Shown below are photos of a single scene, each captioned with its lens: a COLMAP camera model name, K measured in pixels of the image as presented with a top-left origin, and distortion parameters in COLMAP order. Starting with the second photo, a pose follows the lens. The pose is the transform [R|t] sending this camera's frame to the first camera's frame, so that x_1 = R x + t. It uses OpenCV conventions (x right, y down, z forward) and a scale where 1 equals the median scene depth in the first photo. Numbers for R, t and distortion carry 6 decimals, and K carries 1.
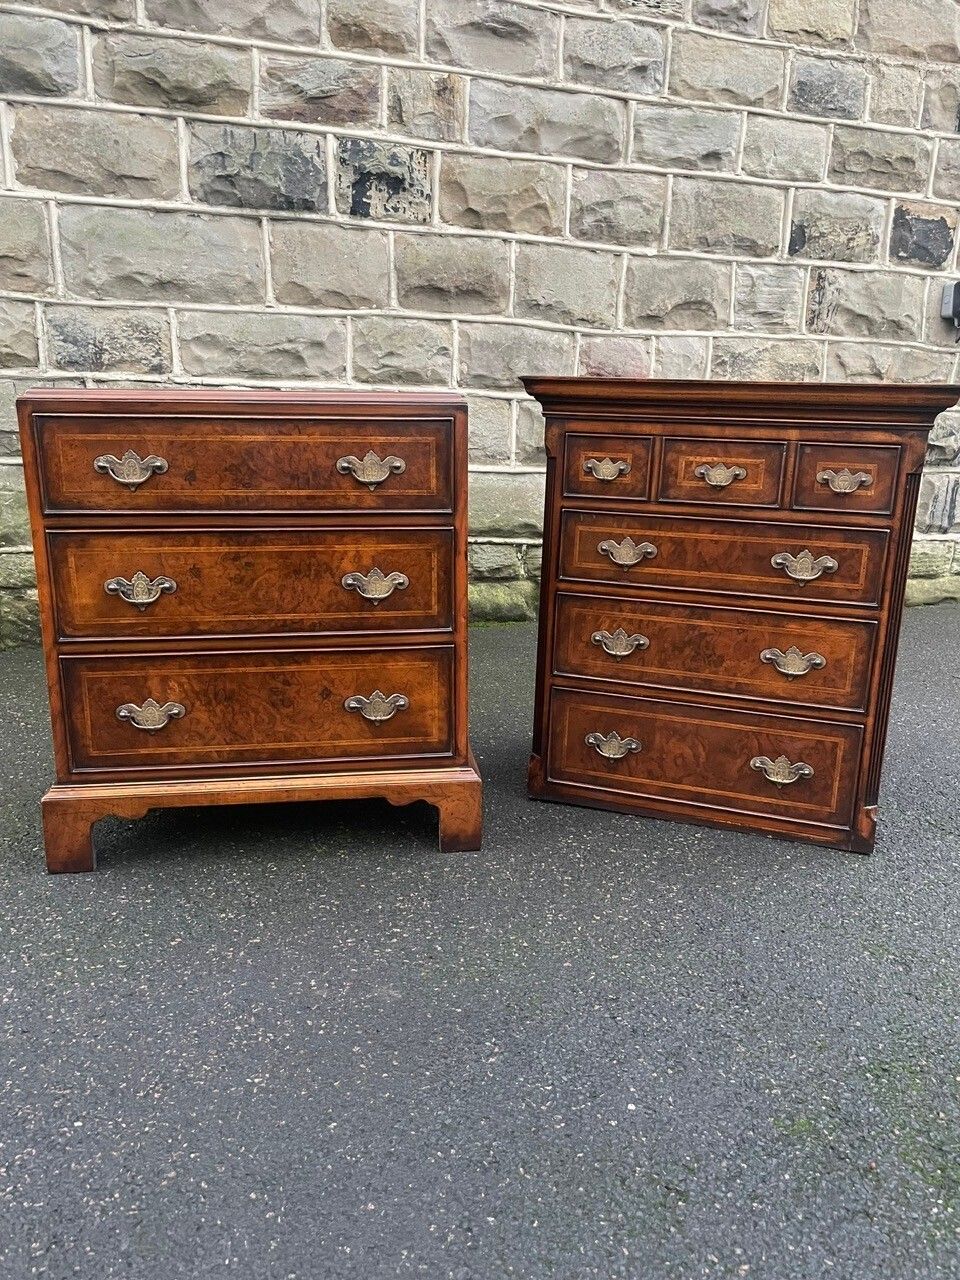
lens RADIAL K [[972.8, 0, 485.6], [0, 972.8, 641.2], [0, 0, 1]] dist [0.086878, -0.123622]
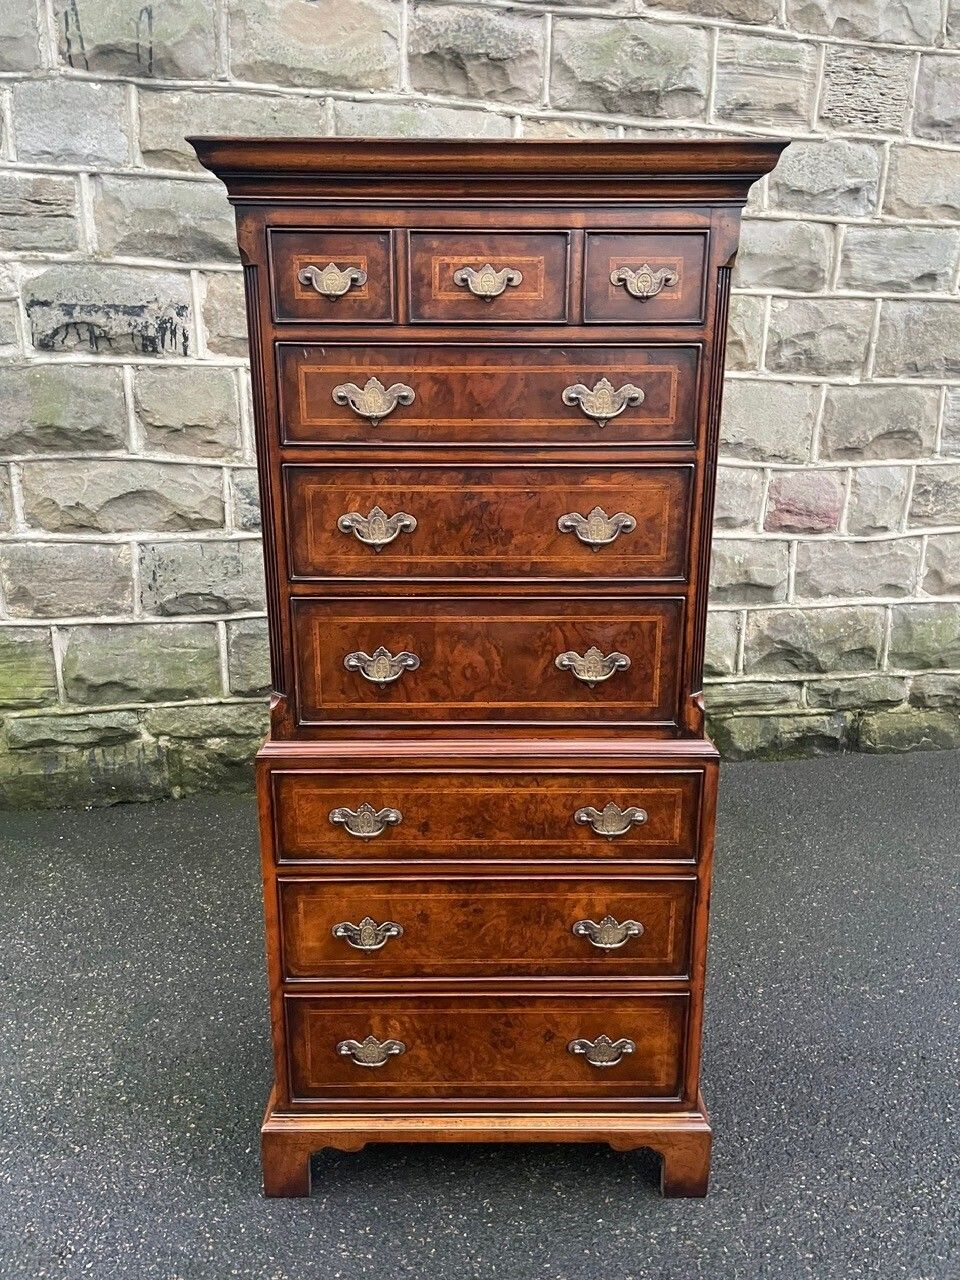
lens RADIAL K [[972.8, 0, 480.9], [0, 972.8, 648.9], [0, 0, 1]] dist [0.086878, -0.123622]
pose [[0.992606, 0.029434, -0.117762, -0.067452], [-0.025069, 0.998949, 0.038377, -0.185082], [0.118767, -0.035141, 0.992300, 0.033882]]
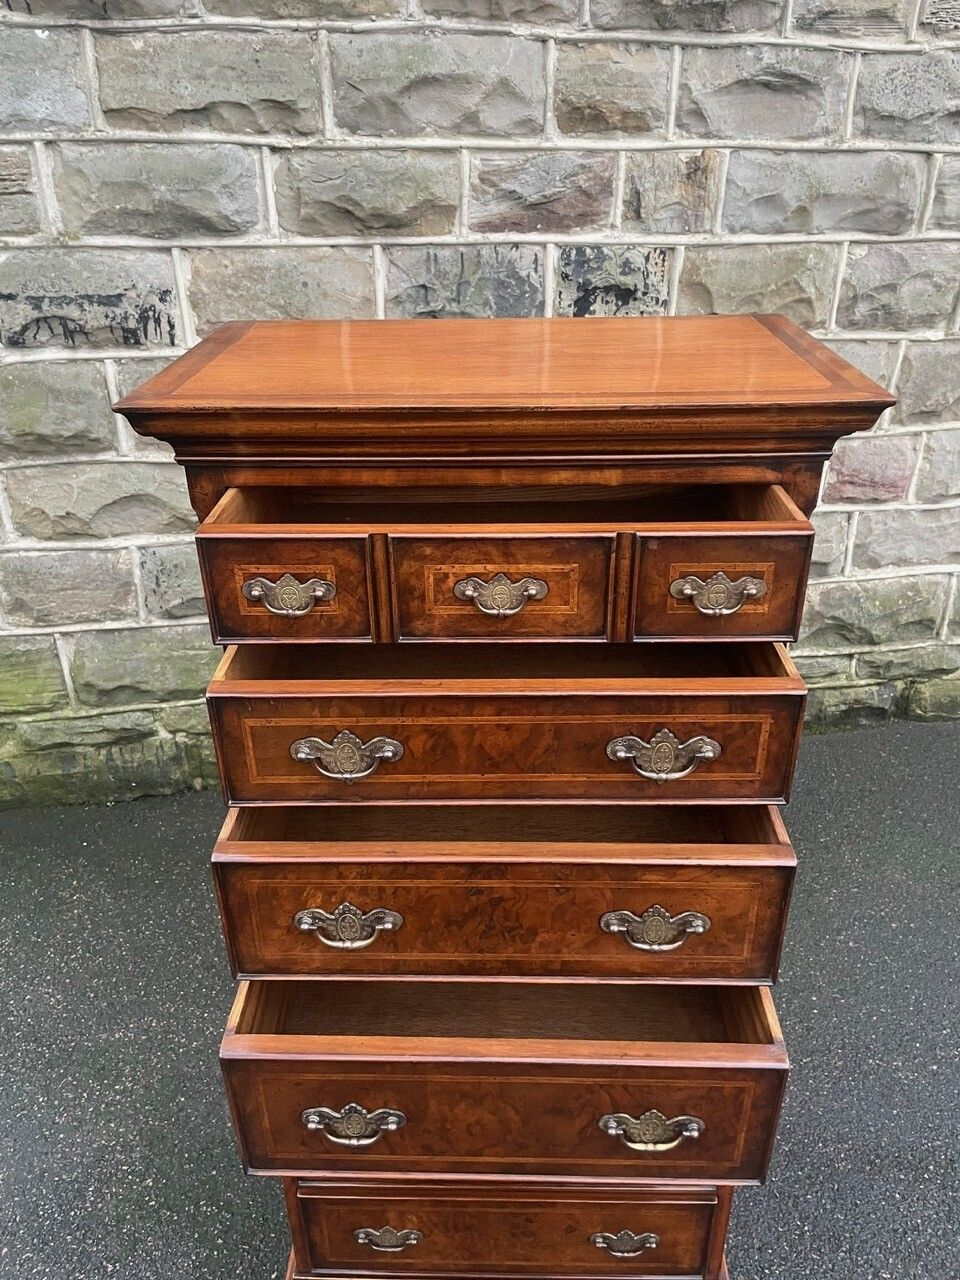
lens RADIAL K [[972.8, 0, 479.7], [0, 972.8, 644.5], [0, 0, 1]] dist [0.086878, -0.123622]
pose [[0.987744, 0.053847, -0.146502, -0.074204], [-0.017067, 0.970240, 0.241545, -0.367397], [0.155149, -0.236084, 0.959267, 0.118638]]
